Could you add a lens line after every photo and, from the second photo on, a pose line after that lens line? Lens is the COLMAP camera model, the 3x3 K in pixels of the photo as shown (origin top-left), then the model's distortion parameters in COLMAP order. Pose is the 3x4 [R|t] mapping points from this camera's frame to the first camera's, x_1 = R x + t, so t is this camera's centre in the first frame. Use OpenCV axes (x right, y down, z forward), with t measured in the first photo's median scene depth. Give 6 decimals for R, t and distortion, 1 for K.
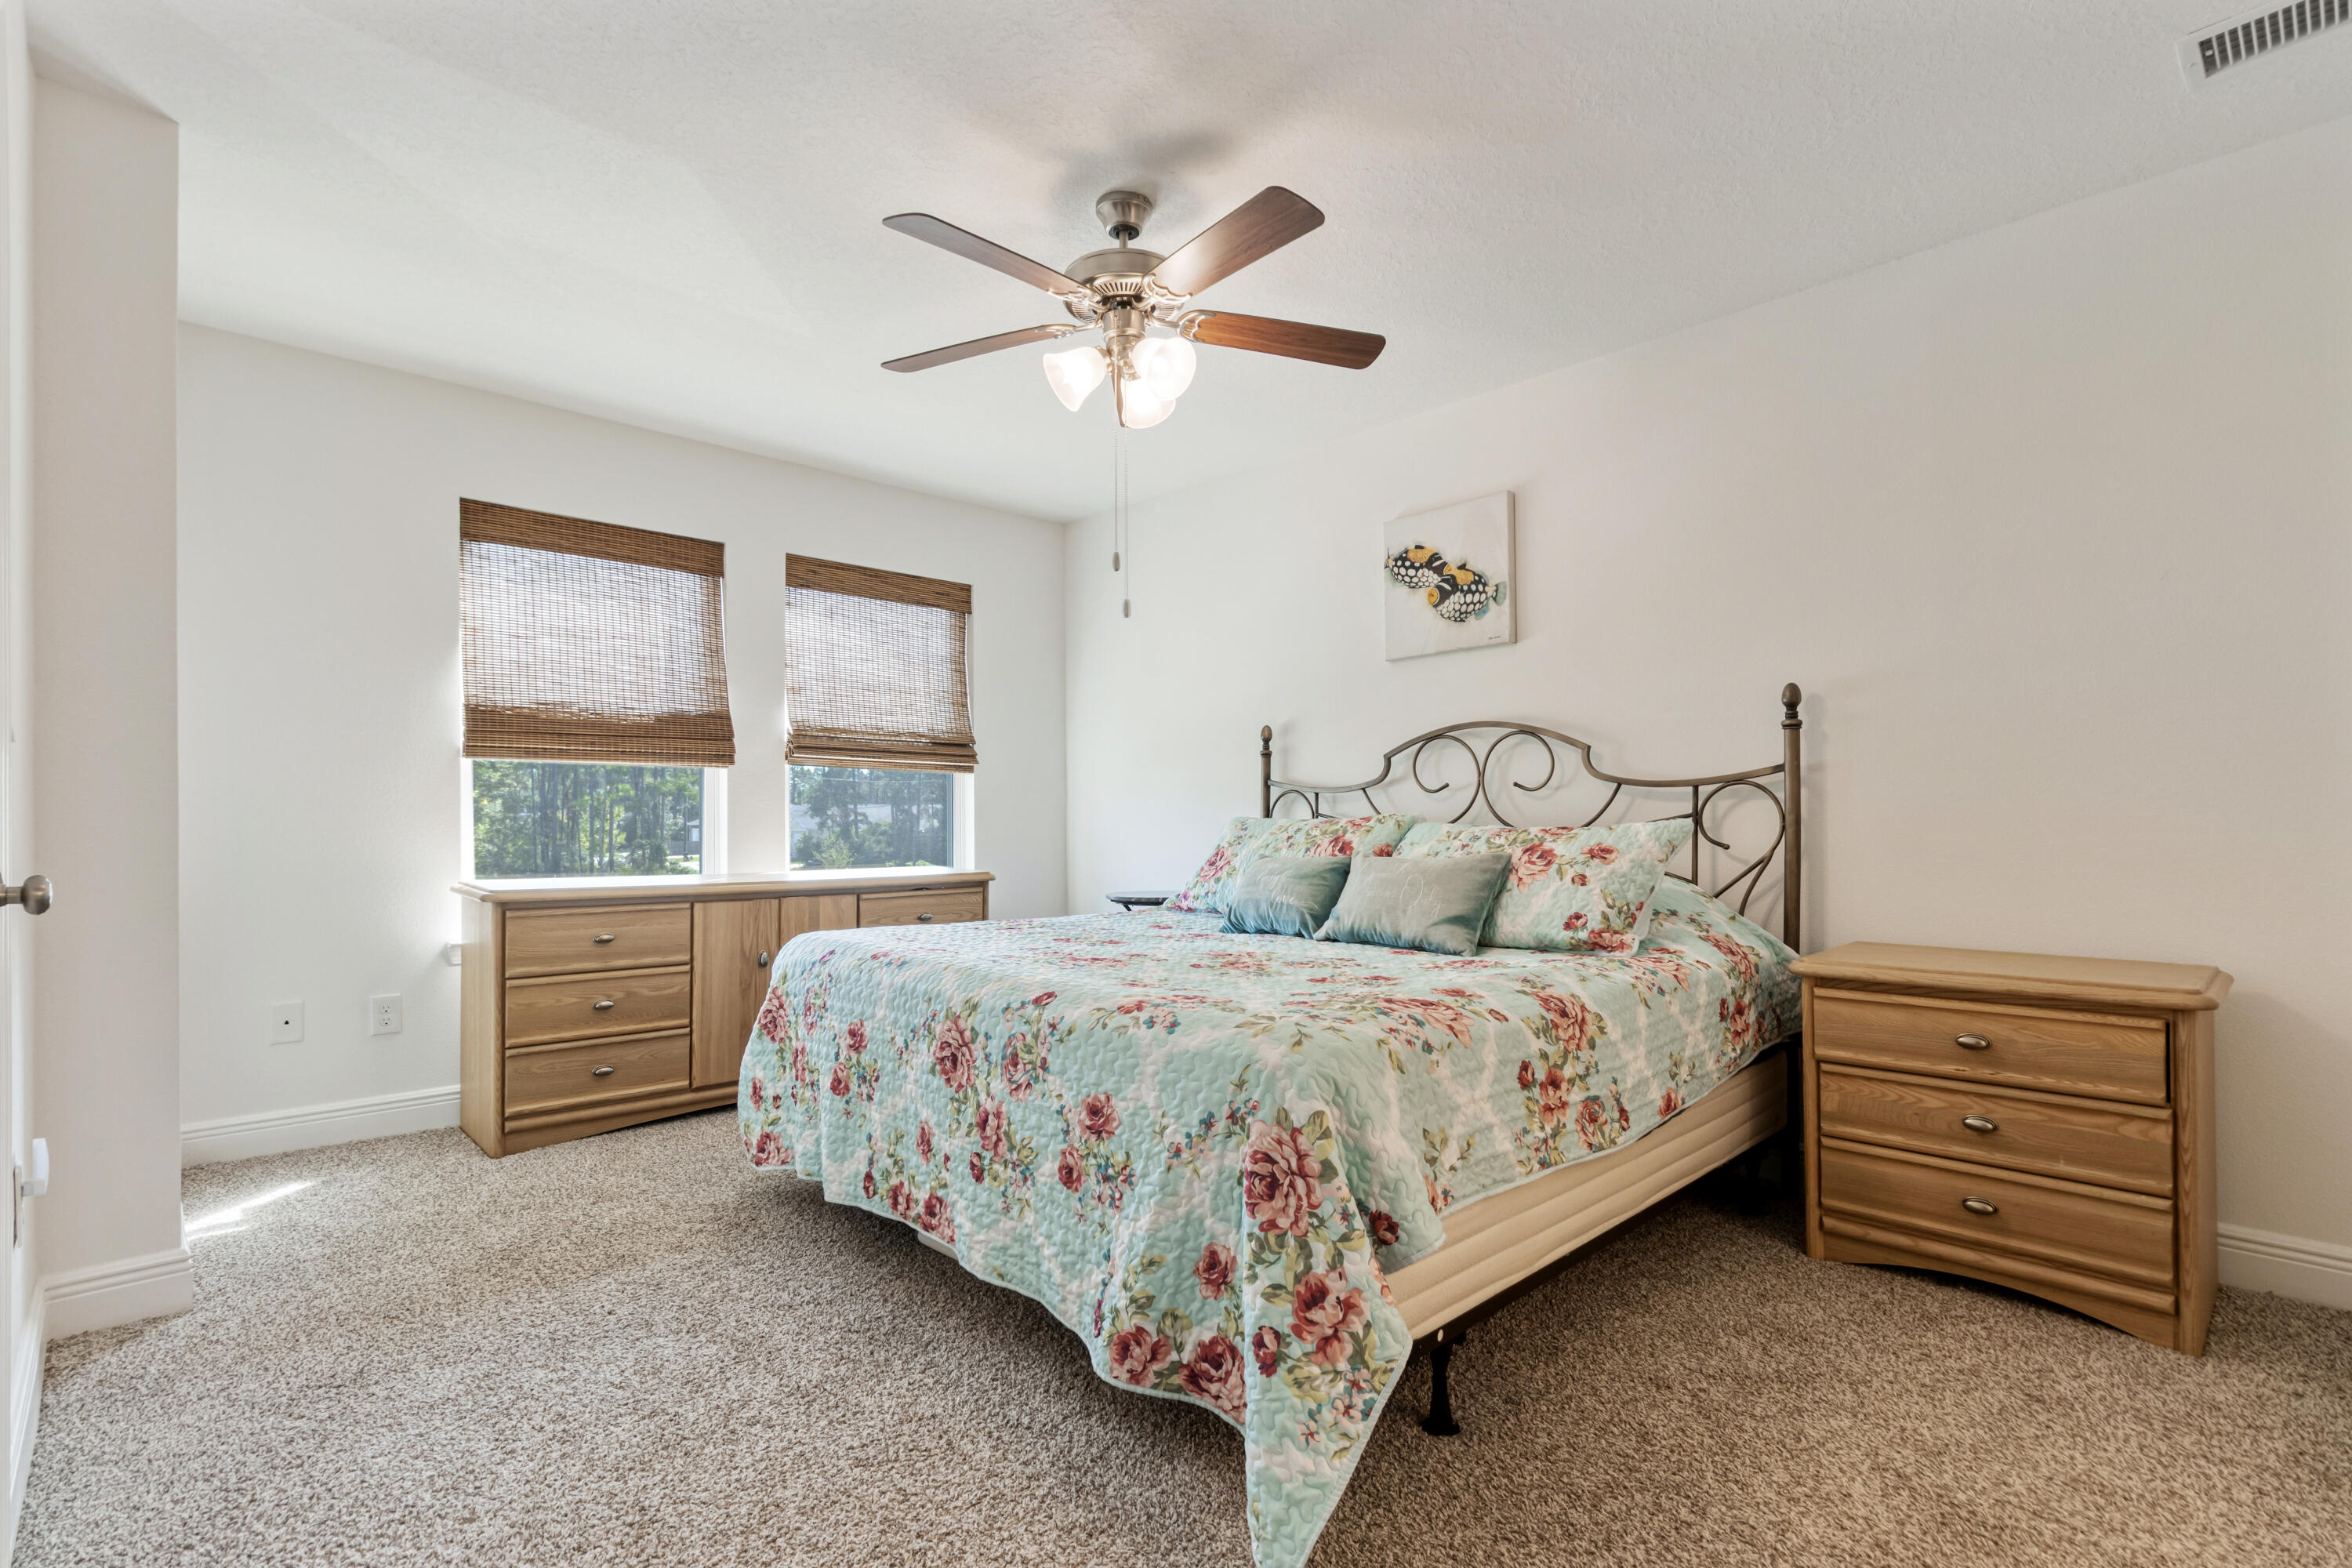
lens RADIAL K [[1102.5, 0, 1187.8], [0, 1102.5, 801.4], [0, 0, 1]] dist [0.002300, -0.000327]
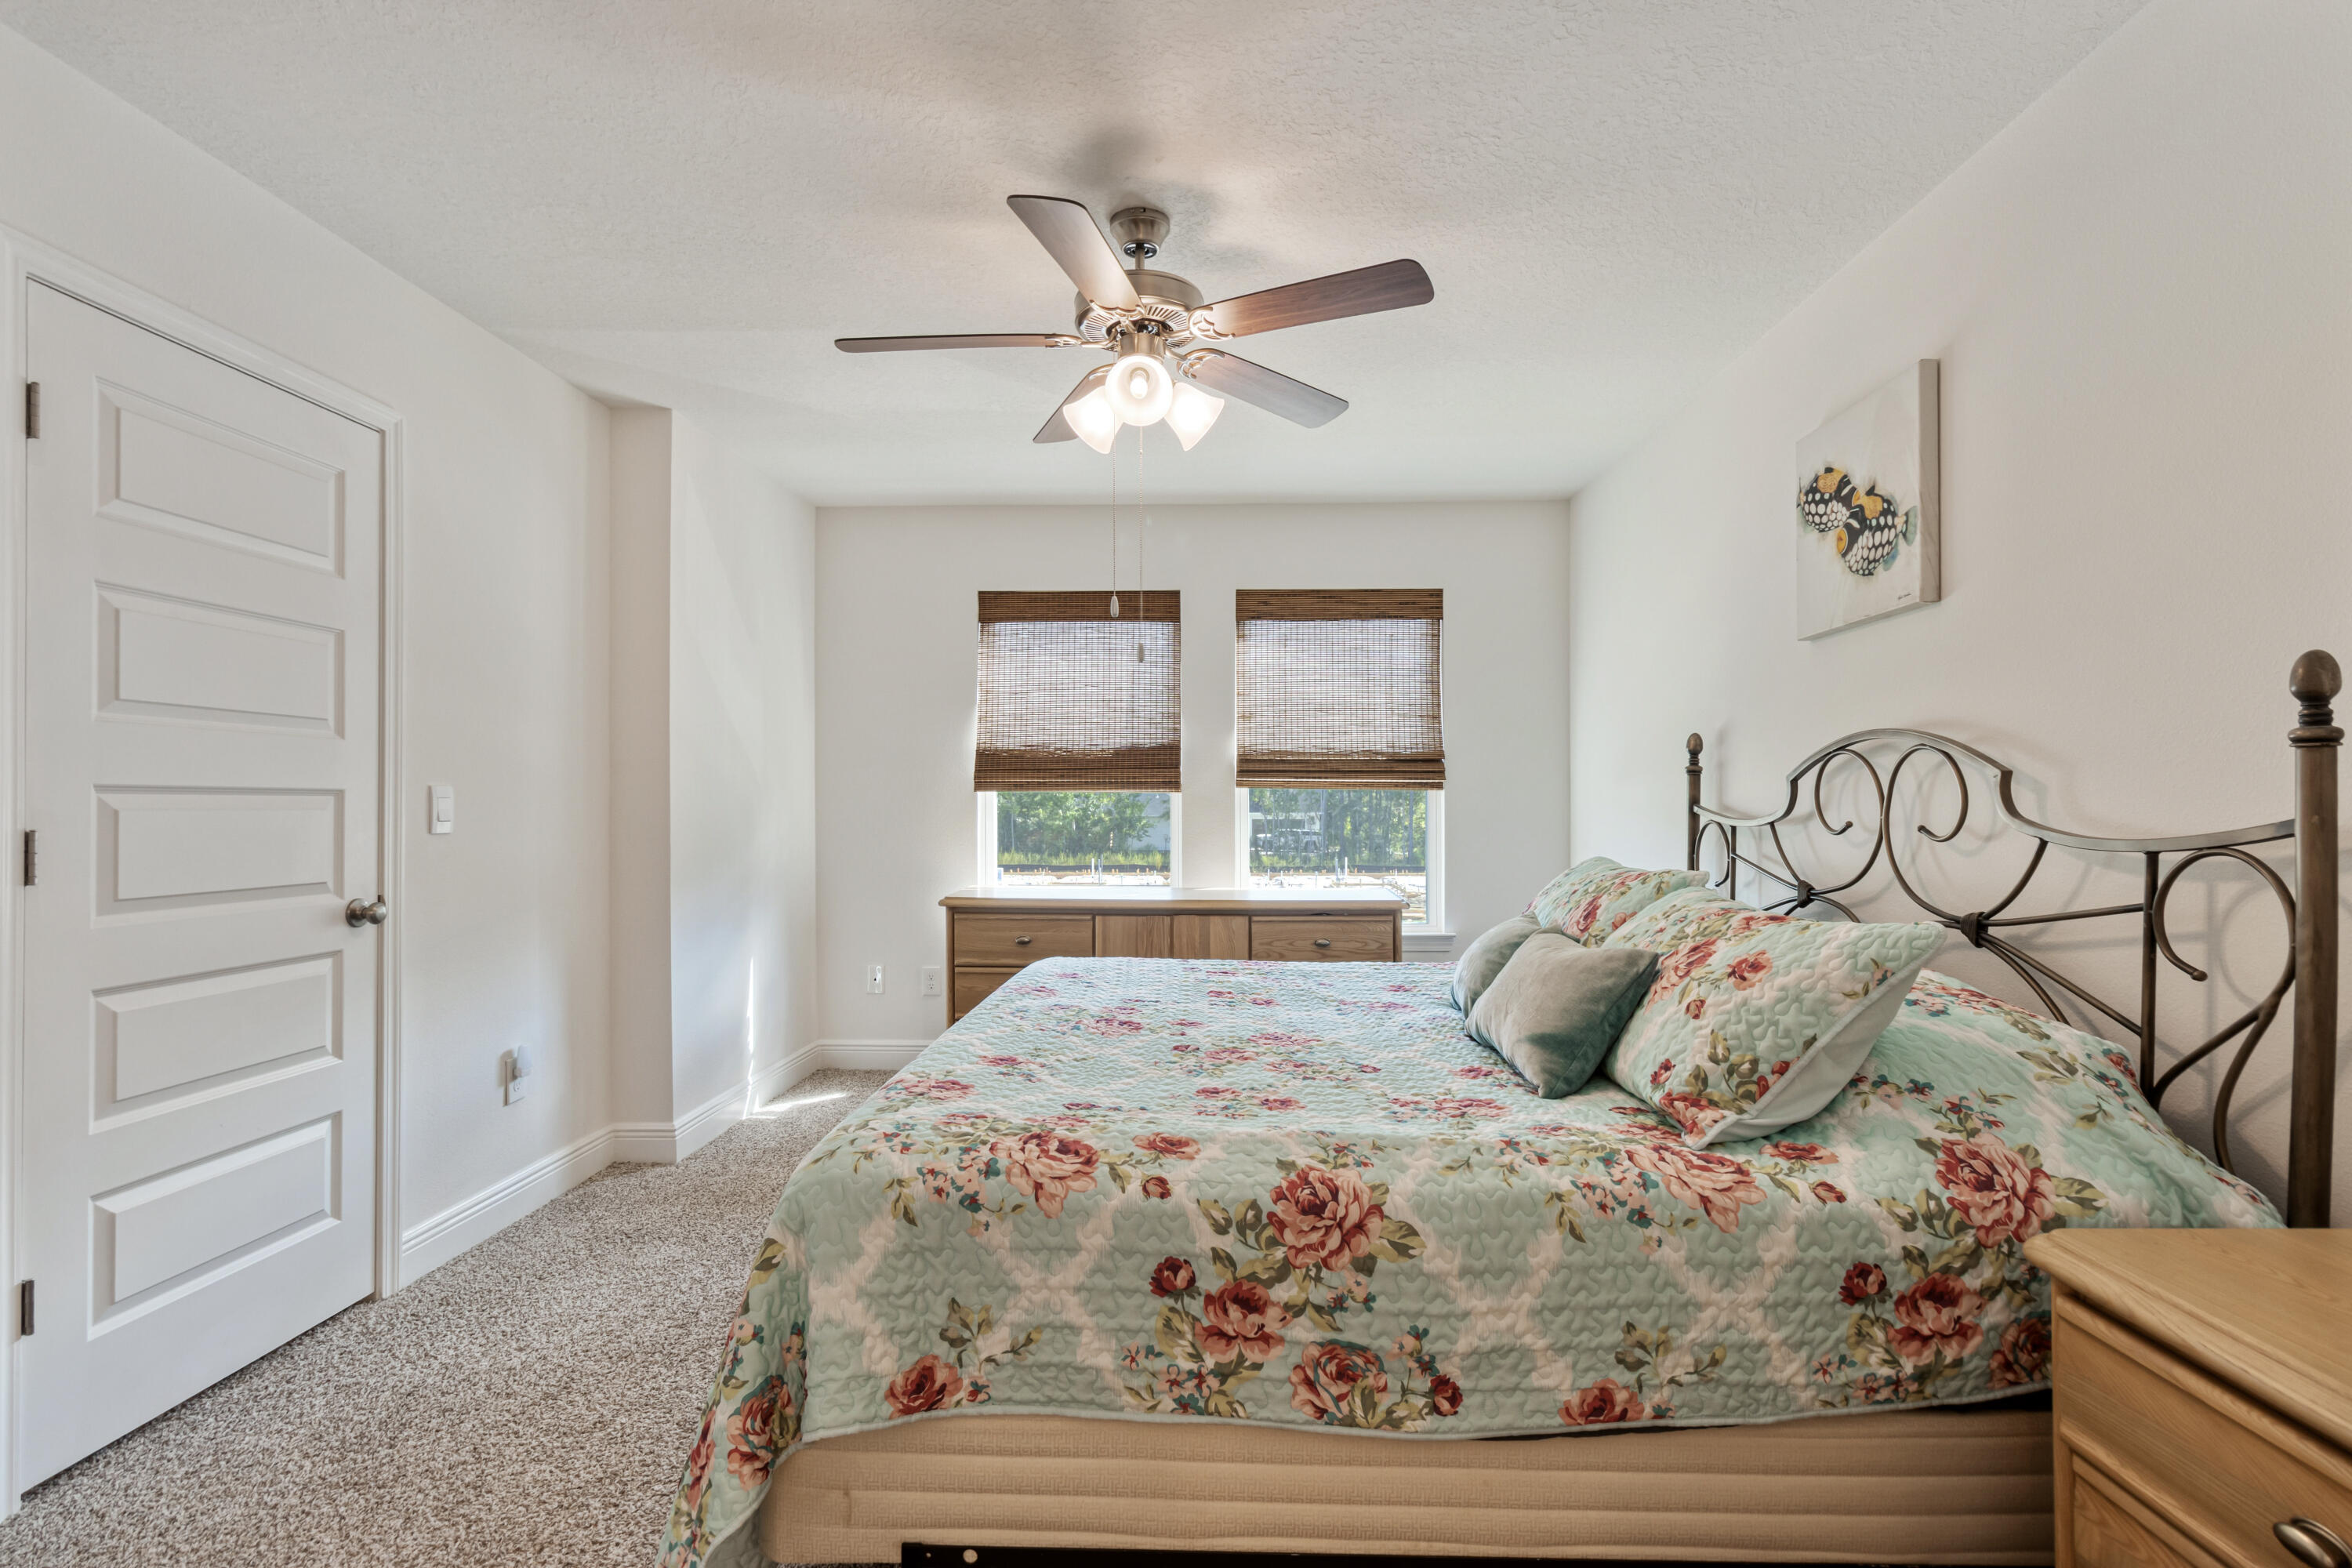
lens RADIAL K [[1102.5, 0, 1179.5], [0, 1102.5, 789.0], [0, 0, 1]] dist [0.002300, -0.000327]
pose [[0.697834, -0.004285, -0.716246, 0.441652], [0.009255, 0.999953, 0.003034, -0.043242], [0.716199, -0.008746, 0.697841, 0.256048]]
